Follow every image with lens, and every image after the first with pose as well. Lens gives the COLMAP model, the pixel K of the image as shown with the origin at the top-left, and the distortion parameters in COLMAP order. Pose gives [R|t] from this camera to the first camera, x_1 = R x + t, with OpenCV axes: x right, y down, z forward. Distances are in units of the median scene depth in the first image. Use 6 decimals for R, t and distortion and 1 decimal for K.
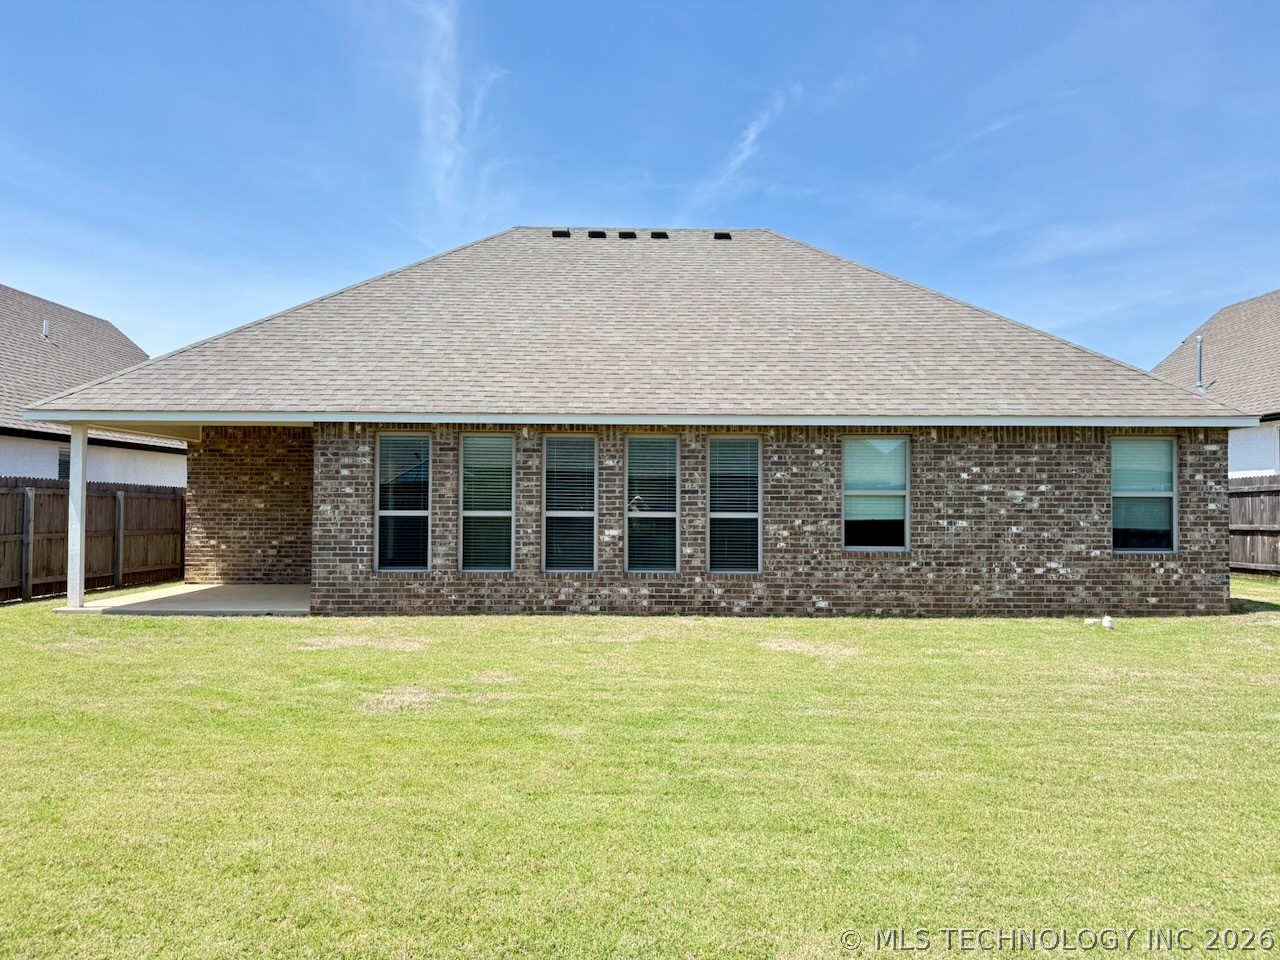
lens RADIAL K [[897.1, 0, 640.0], [0, 897.1, 480.0], [0, 0, 1]] dist [0.140711, -0.241380]
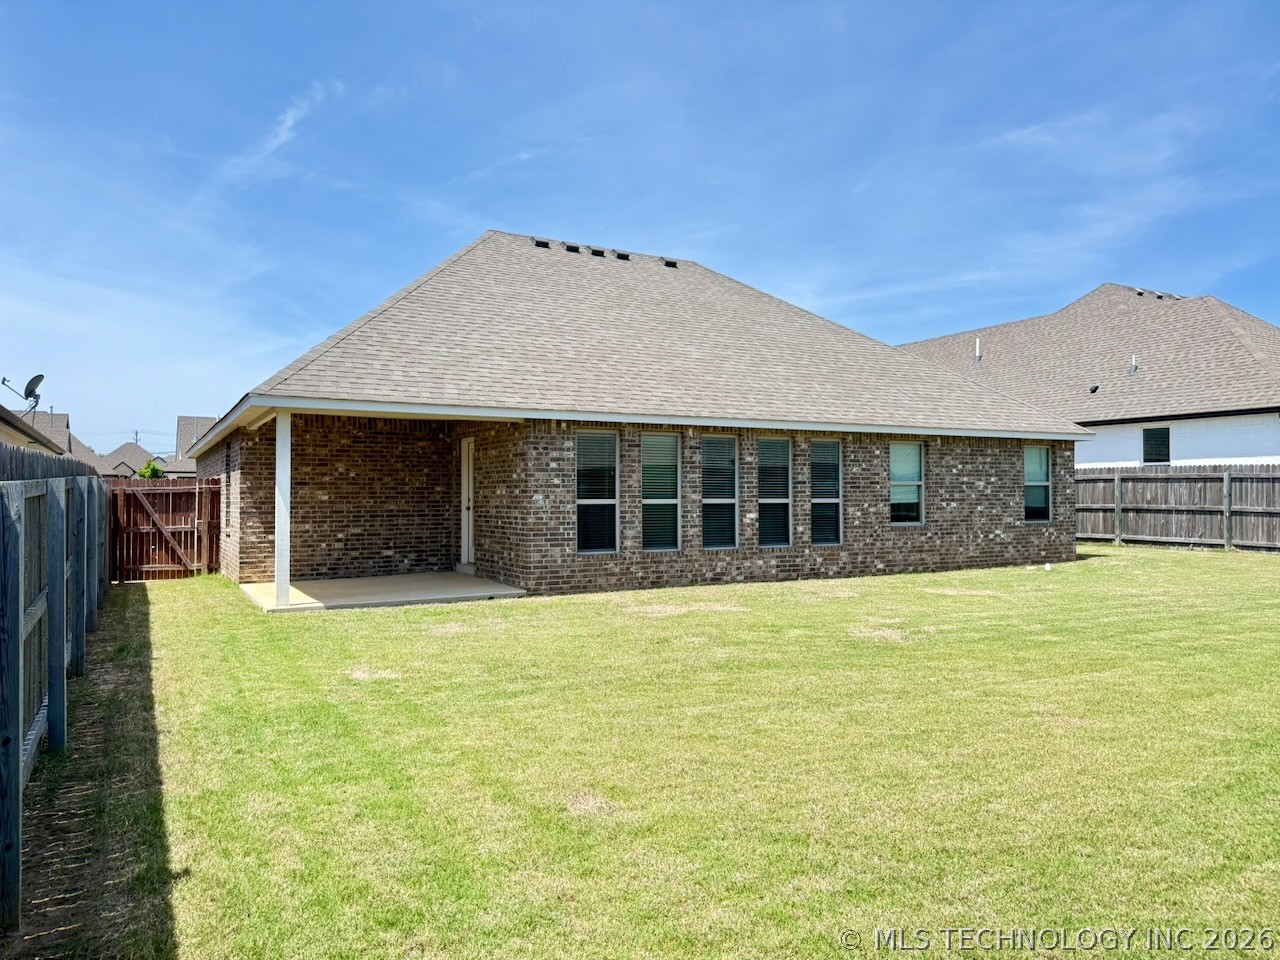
lens RADIAL K [[897.1, 0, 640.0], [0, 897.1, 480.0], [0, 0, 1]] dist [0.140711, -0.241380]
pose [[0.875589, 0.000087, 0.483056, -0.757490], [-0.004003, 0.999967, 0.007075, 0.001576], [-0.483040, -0.008129, 0.875561, -0.003680]]
